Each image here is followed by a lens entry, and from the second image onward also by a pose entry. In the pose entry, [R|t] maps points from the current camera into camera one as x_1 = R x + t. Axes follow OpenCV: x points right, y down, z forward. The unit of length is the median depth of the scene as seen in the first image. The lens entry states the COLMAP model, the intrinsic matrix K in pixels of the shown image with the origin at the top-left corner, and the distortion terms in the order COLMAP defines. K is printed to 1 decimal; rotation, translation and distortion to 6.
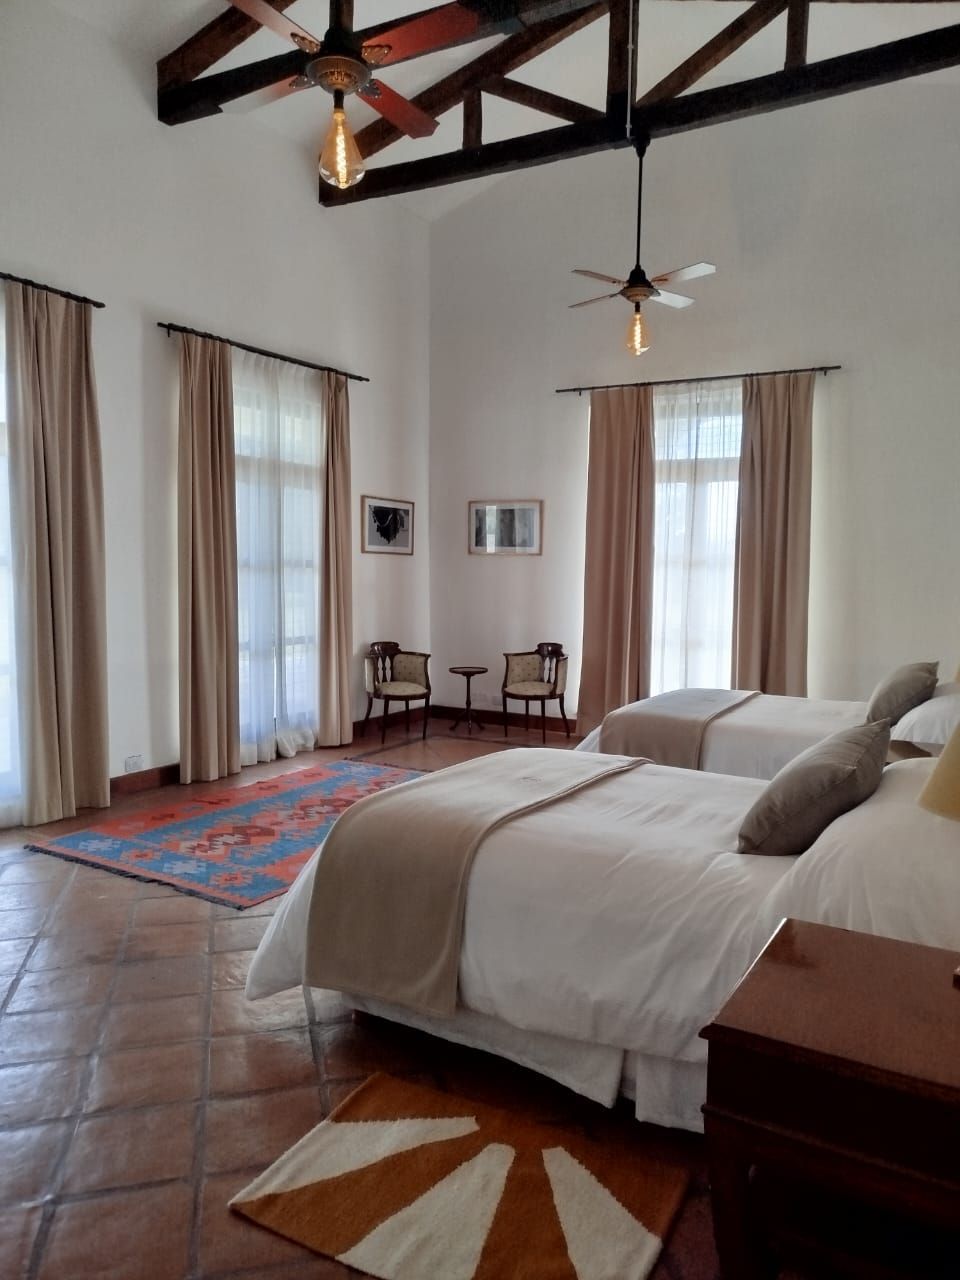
lens RADIAL K [[904.9, 0, 481.6], [0, 904.9, 667.9], [0, 0, 1]] dist [-0.079184, 0.090479]
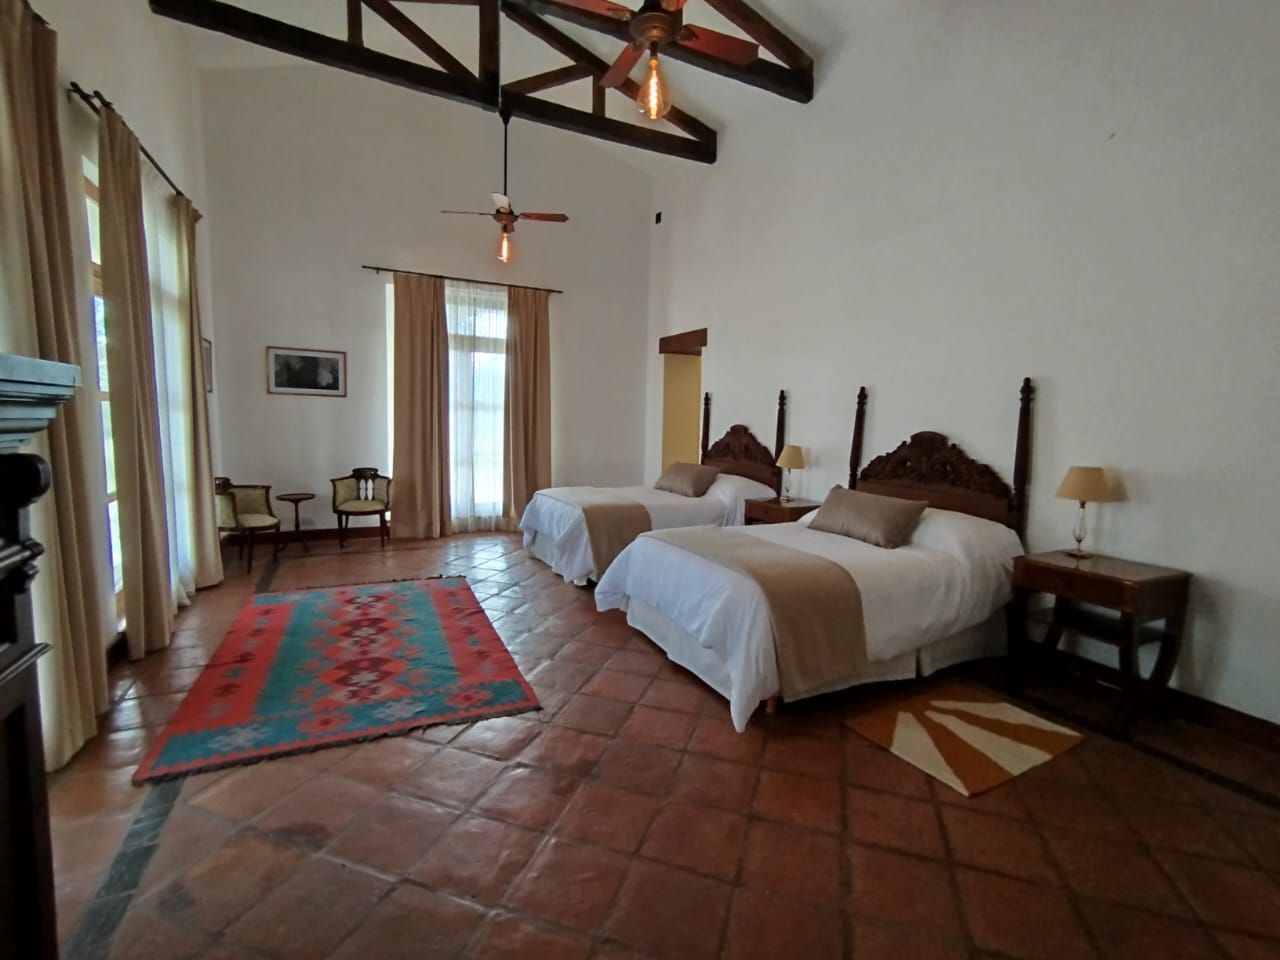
lens RADIAL K [[592.5, 0, 640.0], [0, 592.5, 480.0], [0, 0, 1]] dist [-0.003857, 0.000256]
pose [[0.548031, -0.079046, 0.832715, -0.521356], [0.069760, 0.996376, 0.048670, -0.032300], [-0.833544, 0.031417, 0.551559, 0.298985]]
